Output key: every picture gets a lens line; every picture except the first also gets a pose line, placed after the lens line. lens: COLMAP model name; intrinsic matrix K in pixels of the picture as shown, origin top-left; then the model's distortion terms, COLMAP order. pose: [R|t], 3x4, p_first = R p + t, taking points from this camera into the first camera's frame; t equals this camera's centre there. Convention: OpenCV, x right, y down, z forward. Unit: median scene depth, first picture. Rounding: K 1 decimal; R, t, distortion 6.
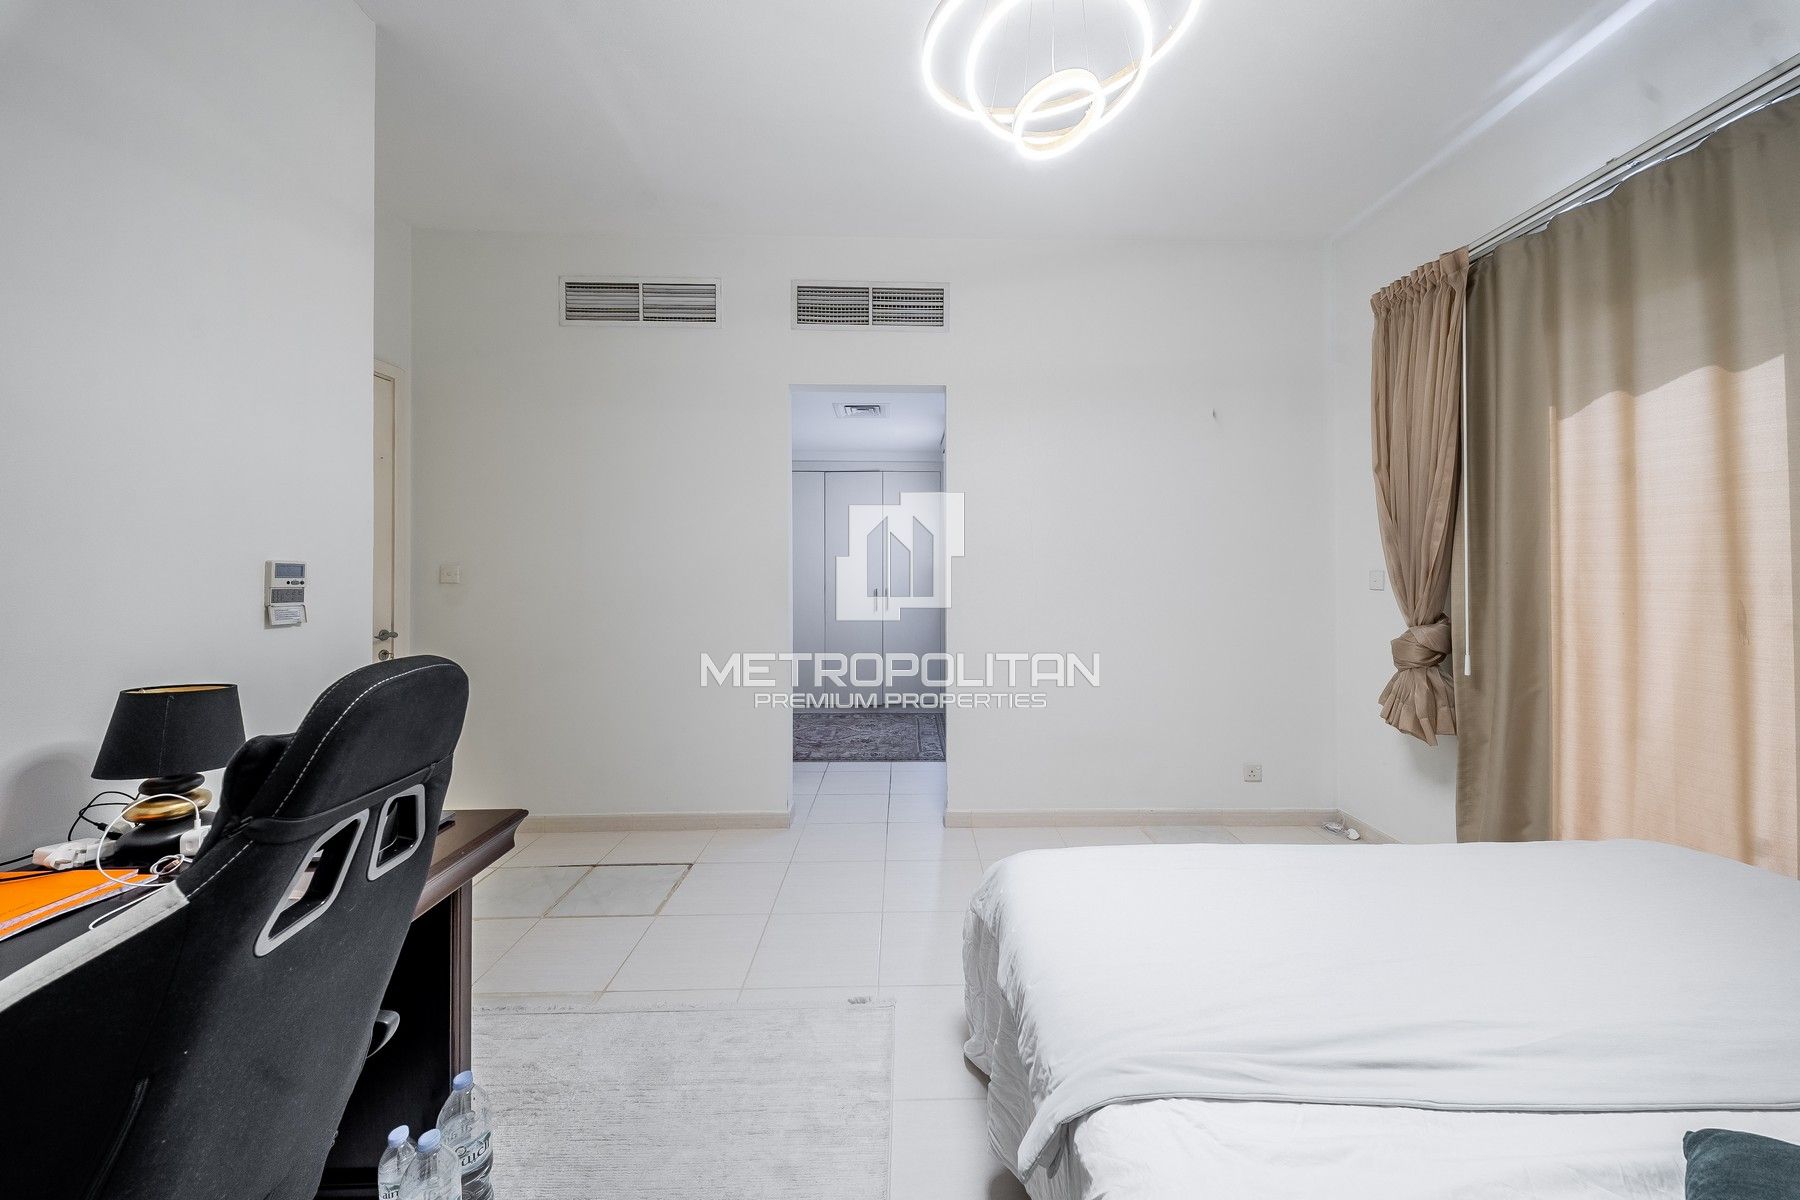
lens RADIAL K [[634.3, 0, 879.3], [0, 634.3, 573.7], [0, 0, 1]] dist [0.005859, -0.005763]
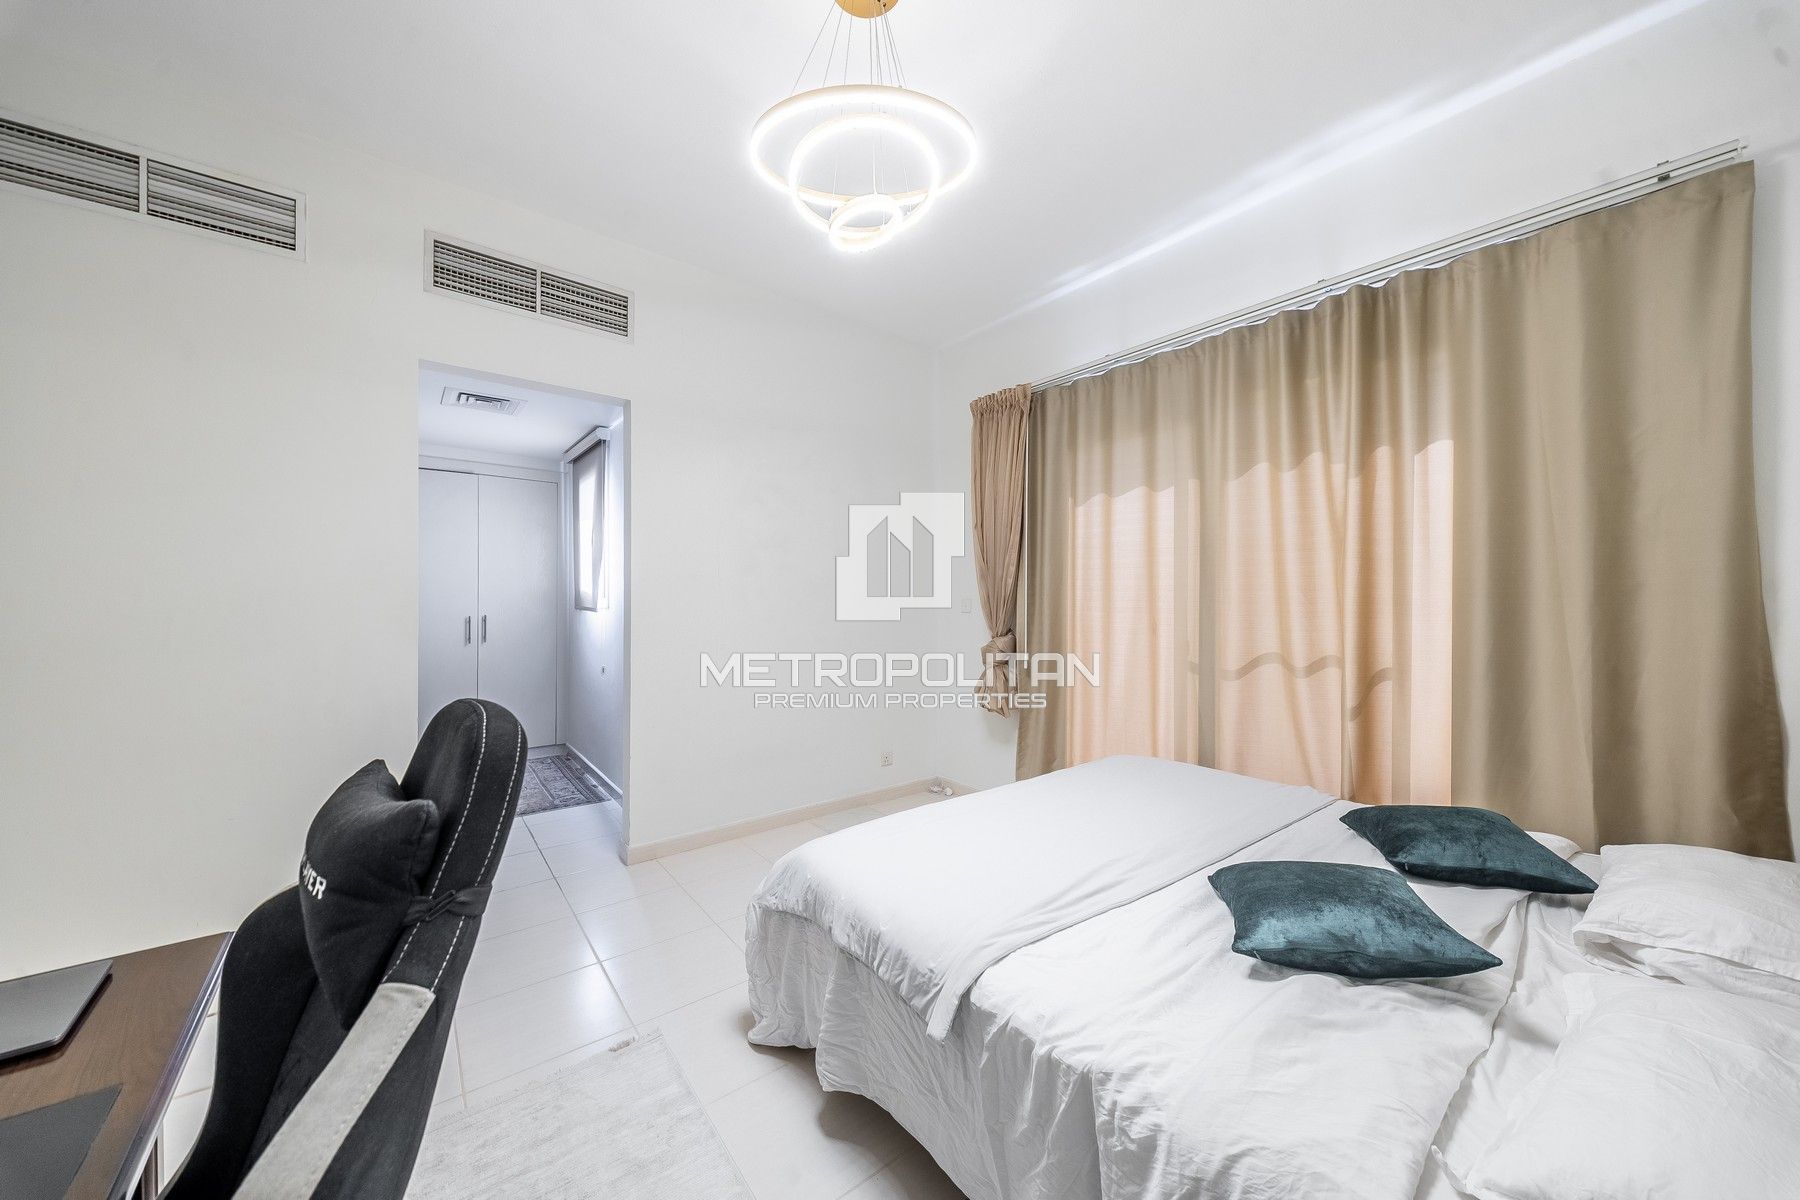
lens RADIAL K [[634.3, 0, 902.5], [0, 634.3, 609.0], [0, 0, 1]] dist [0.005859, -0.005763]
pose [[0.788888, -0.004785, 0.614518, -0.233220], [-0.006528, 0.999848, 0.016167, -0.004768], [-0.614502, -0.016765, 0.788737, -0.006732]]
